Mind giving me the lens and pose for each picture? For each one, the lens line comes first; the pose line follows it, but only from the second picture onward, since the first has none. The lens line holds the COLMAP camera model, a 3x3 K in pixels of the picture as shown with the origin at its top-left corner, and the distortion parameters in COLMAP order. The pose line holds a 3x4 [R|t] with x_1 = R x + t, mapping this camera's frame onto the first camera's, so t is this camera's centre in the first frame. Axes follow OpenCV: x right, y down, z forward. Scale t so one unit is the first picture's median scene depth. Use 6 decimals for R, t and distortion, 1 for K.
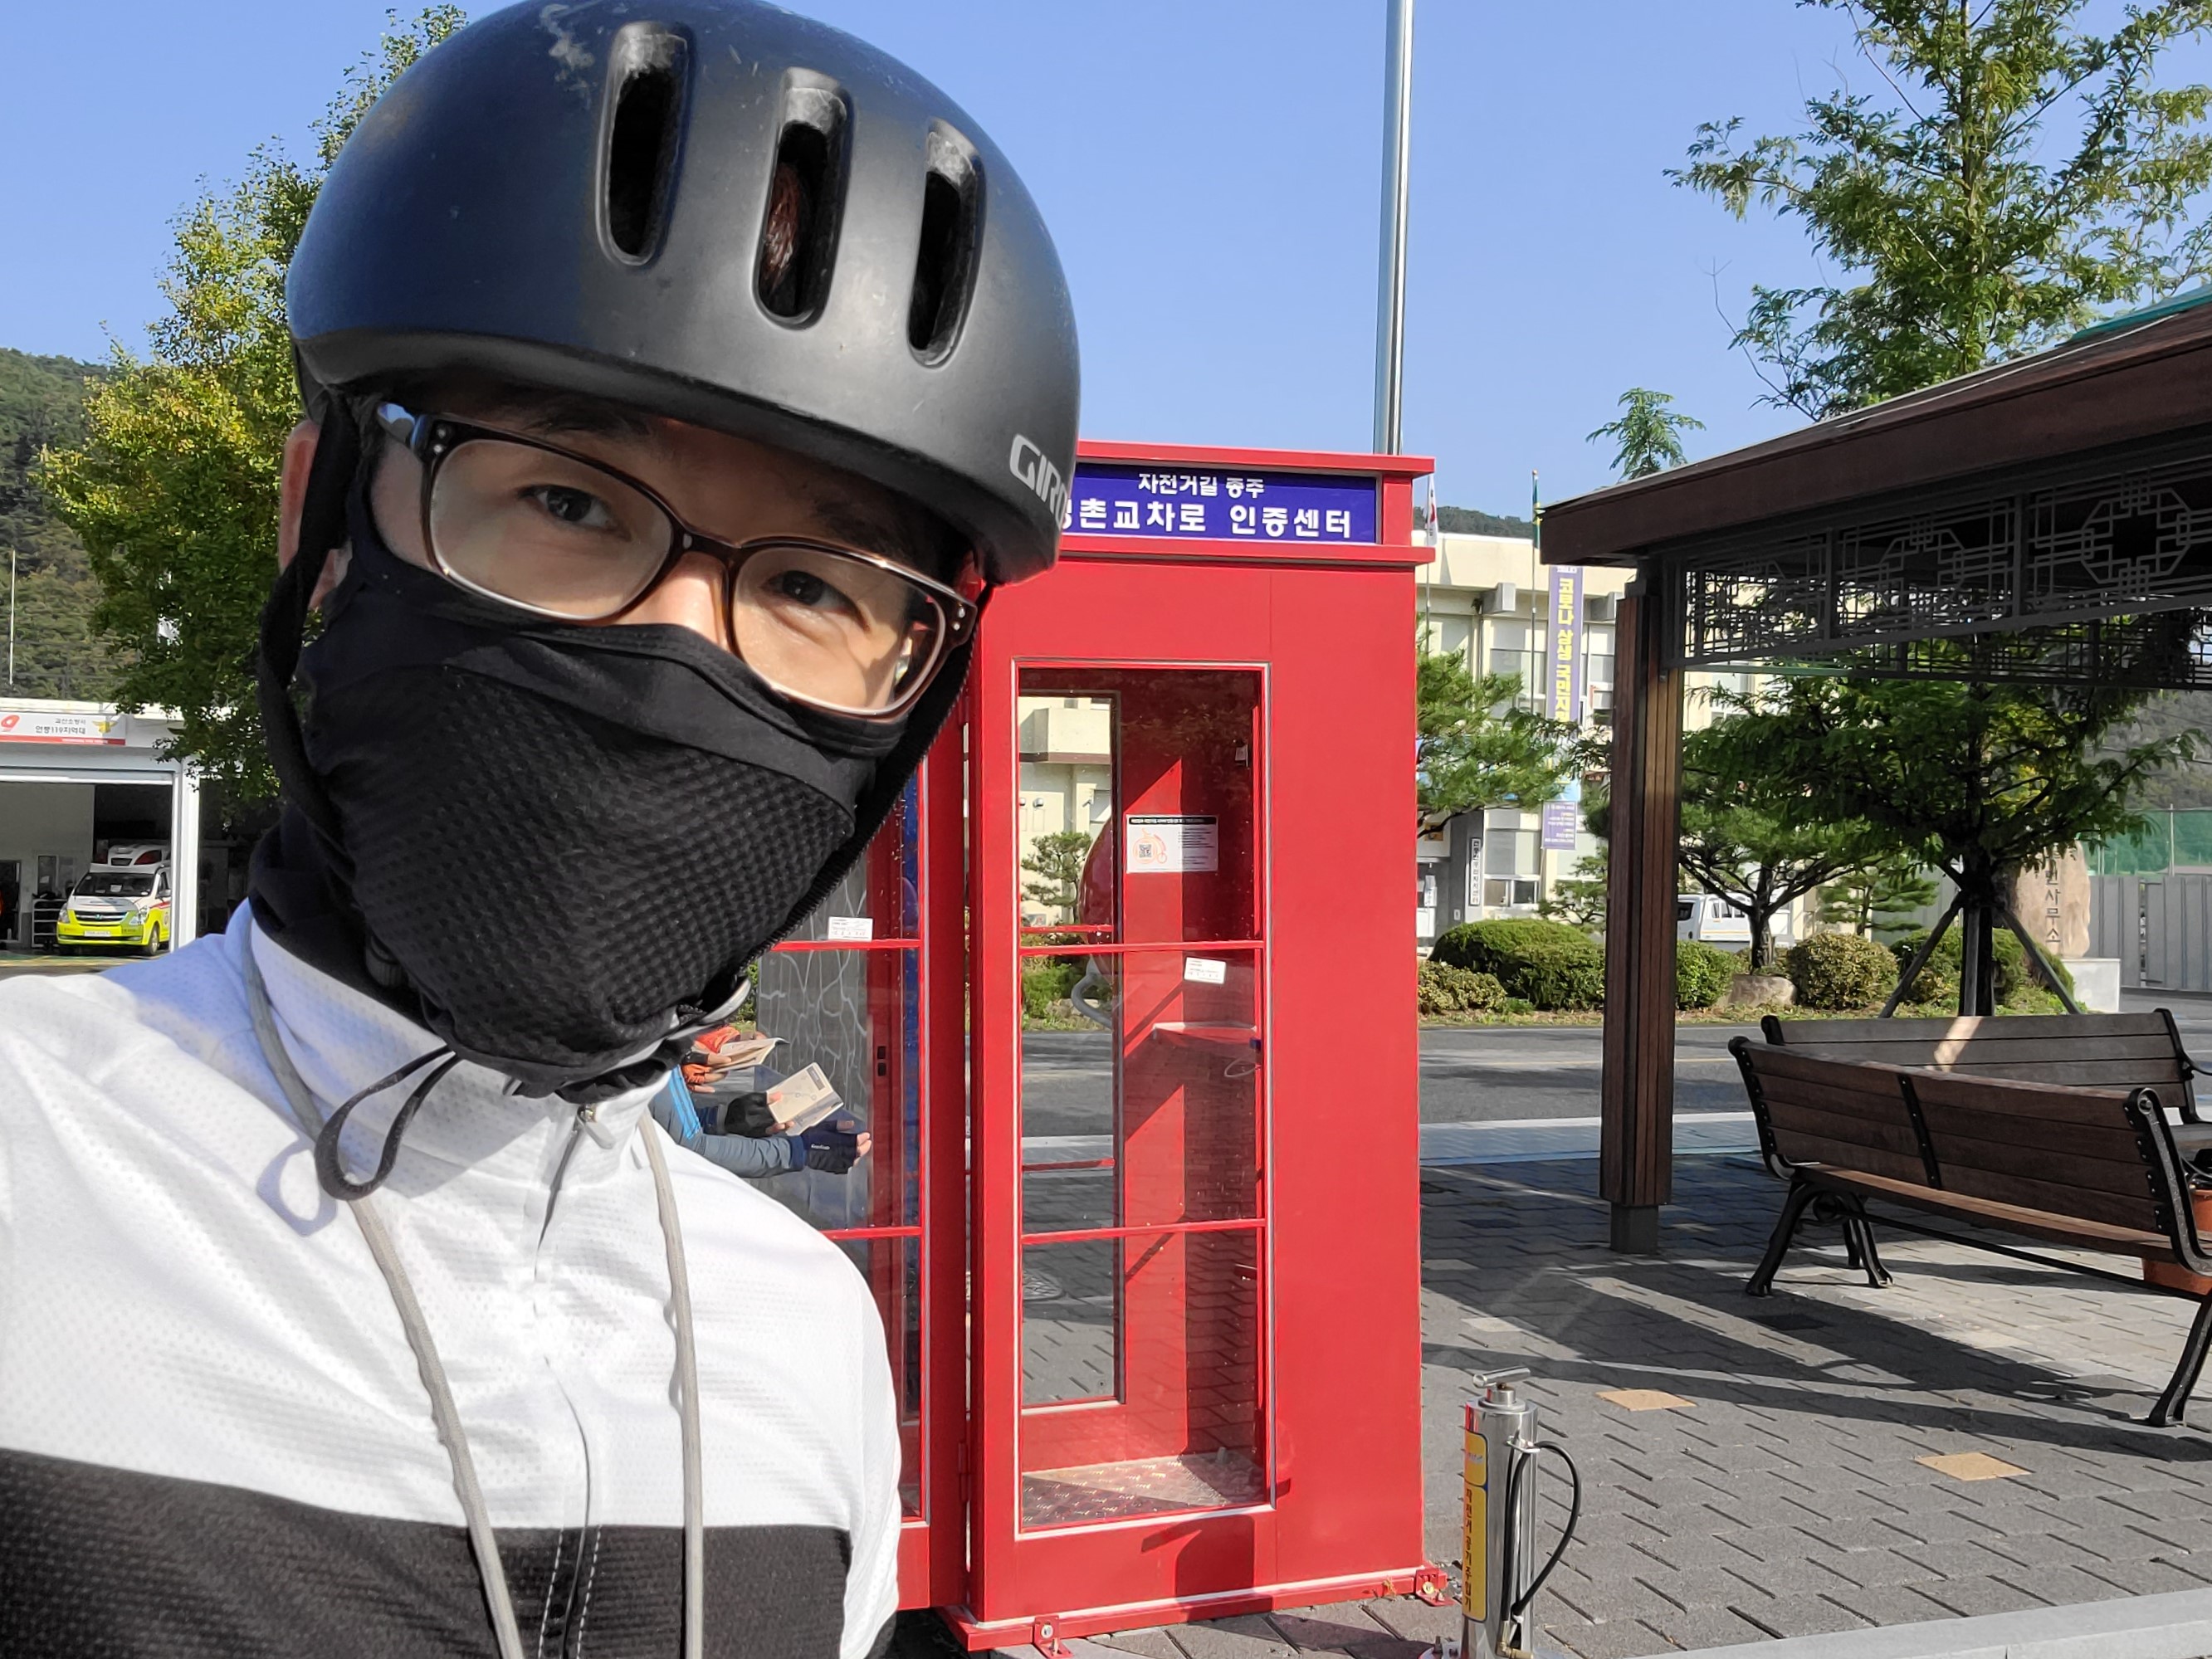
lens RADIAL K [[2346.6, 0, 1111.9], [0, 2346.6, 831.5], [0, 0, 1]] dist [0.048007, 0.000000]
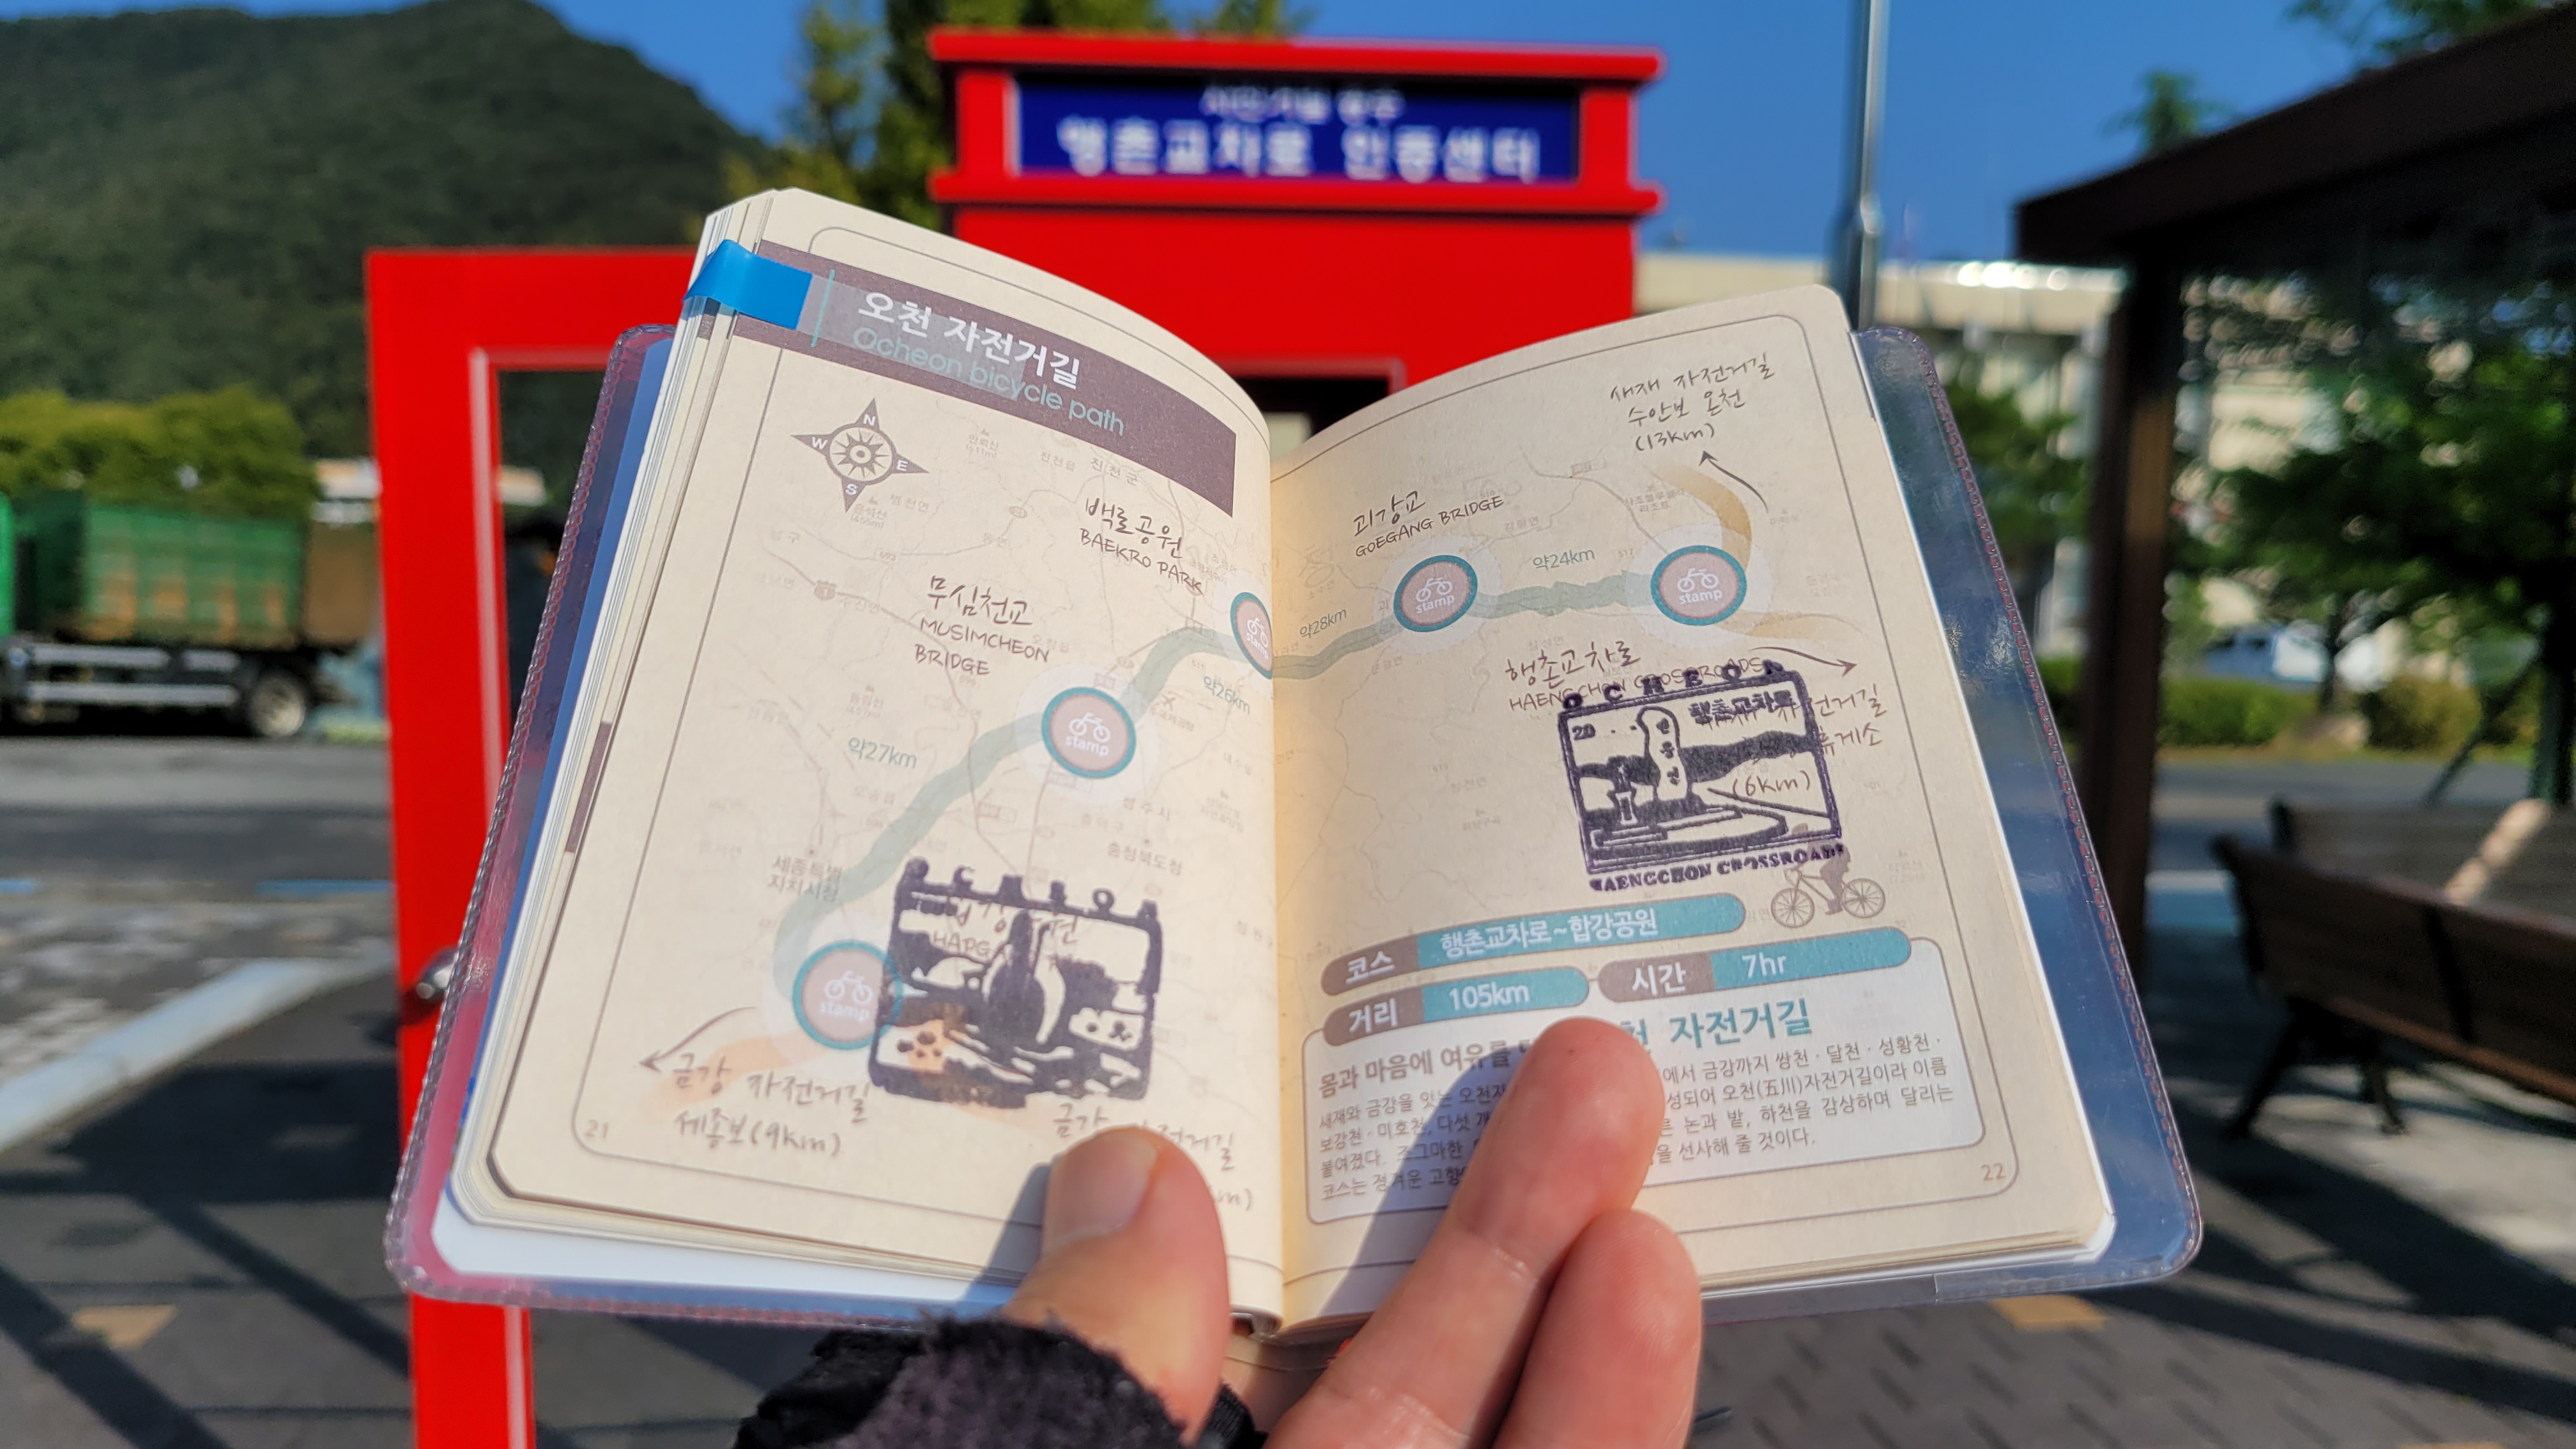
lens RADIAL K [[2051.2, 0, 1286.2], [0, 2051.2, 726.2], [0, 0, 1]] dist [0.001184, -0.000158]
pose [[0.977791, 0.018470, -0.208767, 0.108267], [-0.001723, 0.996784, 0.080119, -0.009033], [0.209576, -0.077980, 0.974678, 0.265677]]
